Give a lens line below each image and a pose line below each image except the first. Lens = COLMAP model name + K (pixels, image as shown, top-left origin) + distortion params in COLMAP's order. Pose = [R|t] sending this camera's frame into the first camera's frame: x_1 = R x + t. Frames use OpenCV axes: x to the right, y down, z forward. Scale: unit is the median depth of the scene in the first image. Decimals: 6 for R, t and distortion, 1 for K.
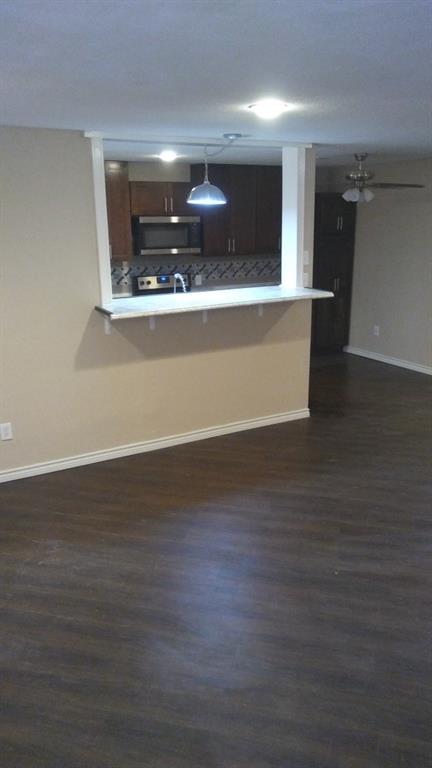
lens RADIAL K [[592.1, 0, 211.7], [0, 592.1, 388.2], [0, 0, 1]] dist [0.036445, -0.021210]
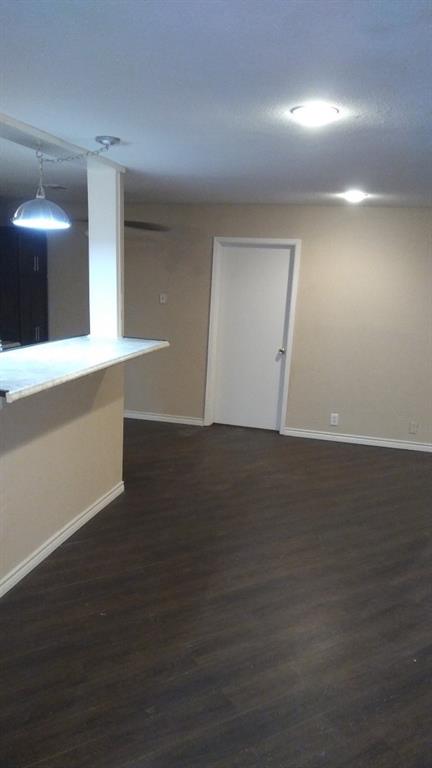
lens RADIAL K [[592.1, 0, 215.5], [0, 592.1, 385.0], [0, 0, 1]] dist [0.036445, -0.021210]
pose [[0.696727, -0.100073, 0.710321, -0.364555], [0.158782, 0.987173, -0.016666, -0.072512], [-0.699542, 0.124398, 0.703680, 0.352689]]
